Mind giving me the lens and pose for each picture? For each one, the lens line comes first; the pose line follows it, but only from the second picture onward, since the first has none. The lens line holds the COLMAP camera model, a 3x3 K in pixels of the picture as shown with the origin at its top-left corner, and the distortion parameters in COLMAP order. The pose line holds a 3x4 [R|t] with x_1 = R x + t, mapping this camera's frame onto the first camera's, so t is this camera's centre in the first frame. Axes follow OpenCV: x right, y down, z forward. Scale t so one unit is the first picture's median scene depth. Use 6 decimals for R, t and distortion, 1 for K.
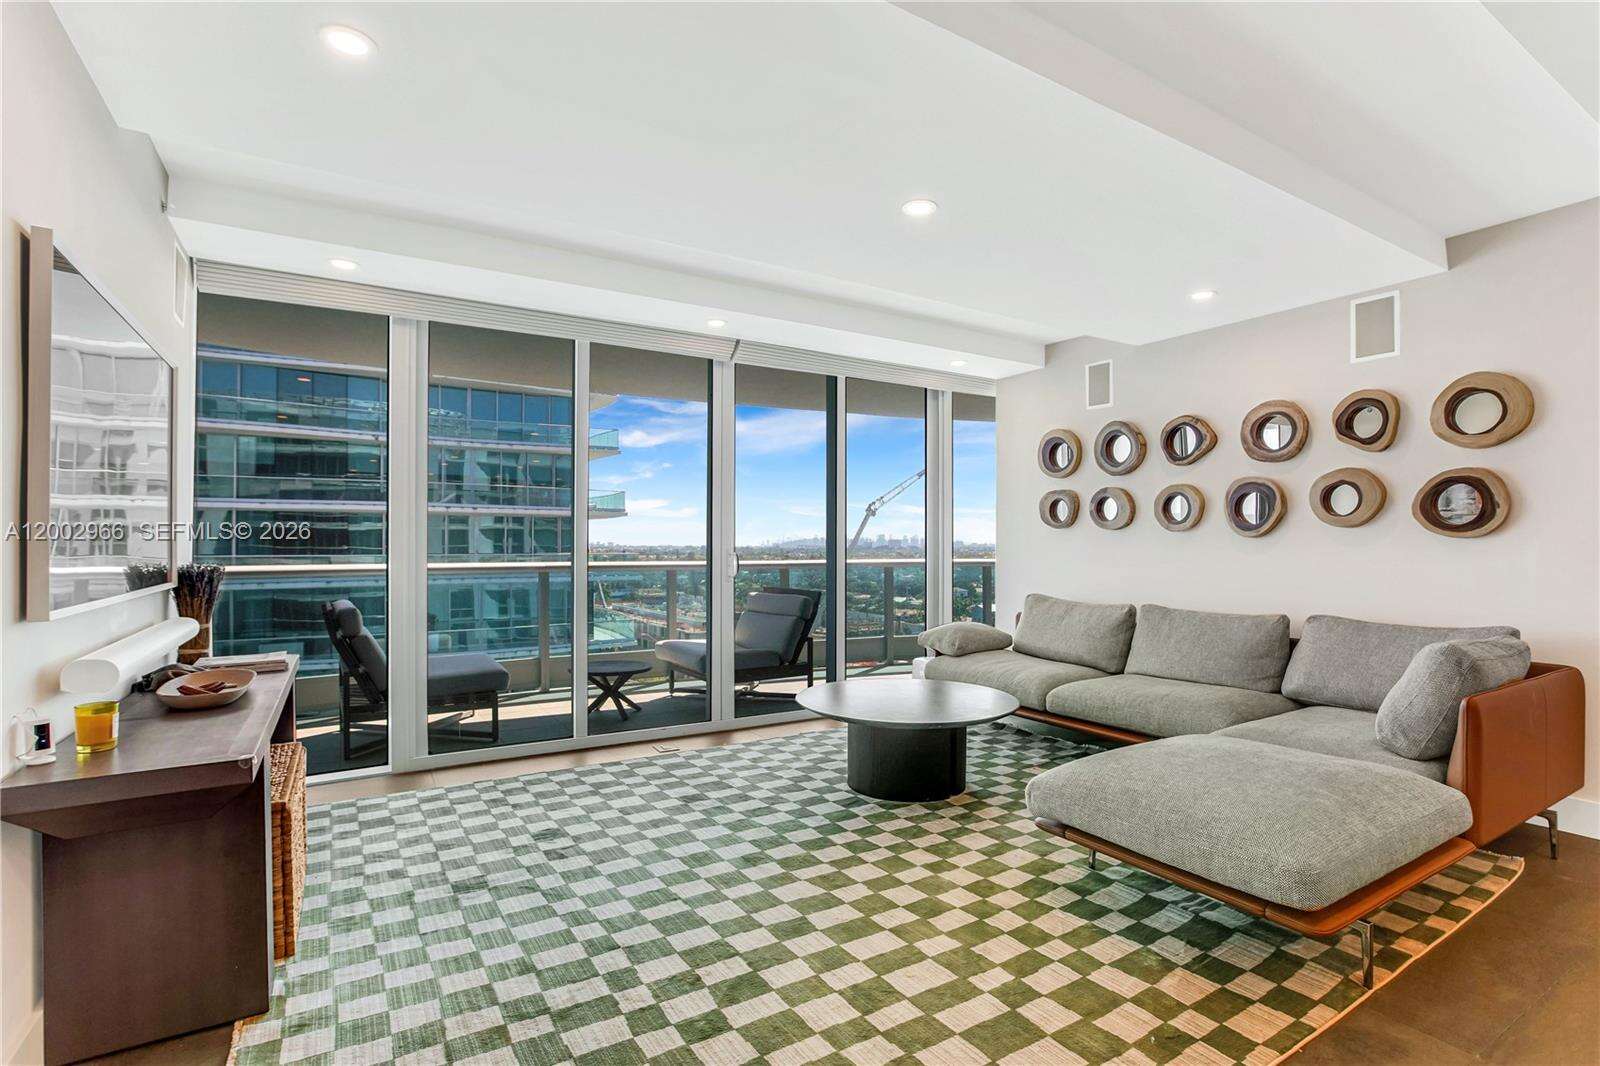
lens RADIAL K [[781.2, 0, 807.5], [0, 781.2, 539.7], [0, 0, 1]] dist [0.000642, 0.000257]
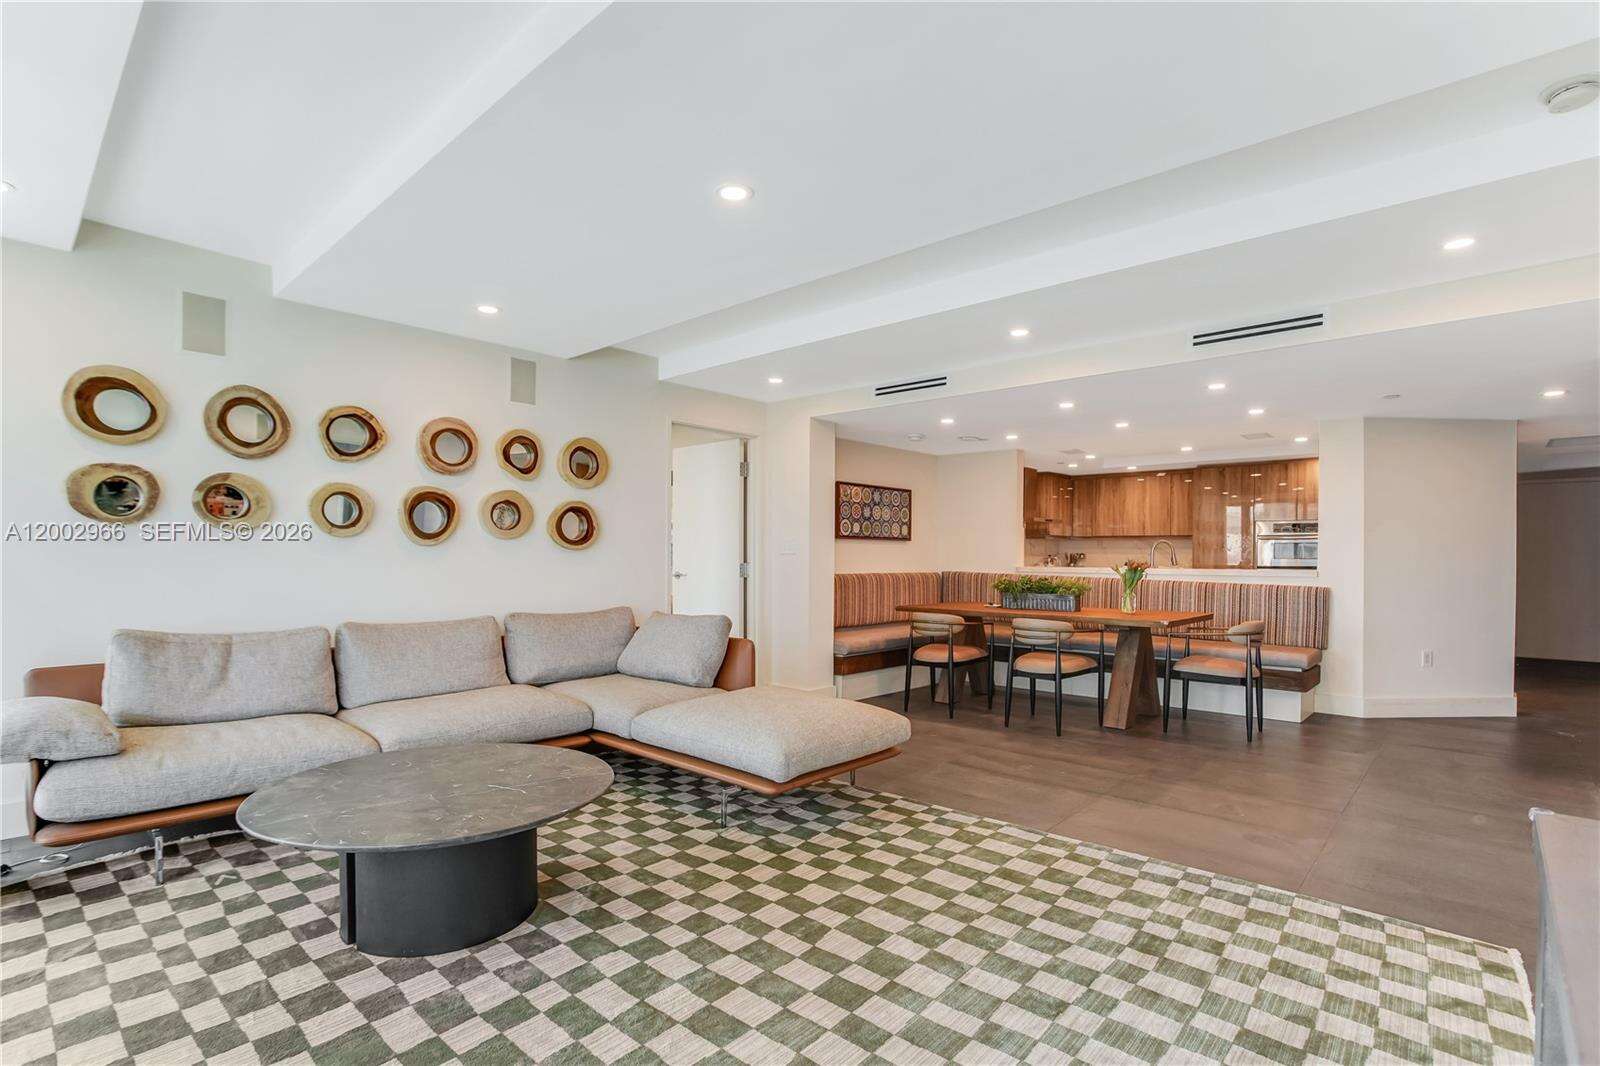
lens RADIAL K [[781.2, 0, 807.5], [0, 781.2, 539.7], [0, 0, 1]] dist [0.000642, 0.000257]
pose [[-0.277207, 0.014324, 0.960704, -0.633634], [-0.015046, 0.999702, -0.019247, 0.002599], [-0.960693, -0.019790, -0.276908, 0.940893]]
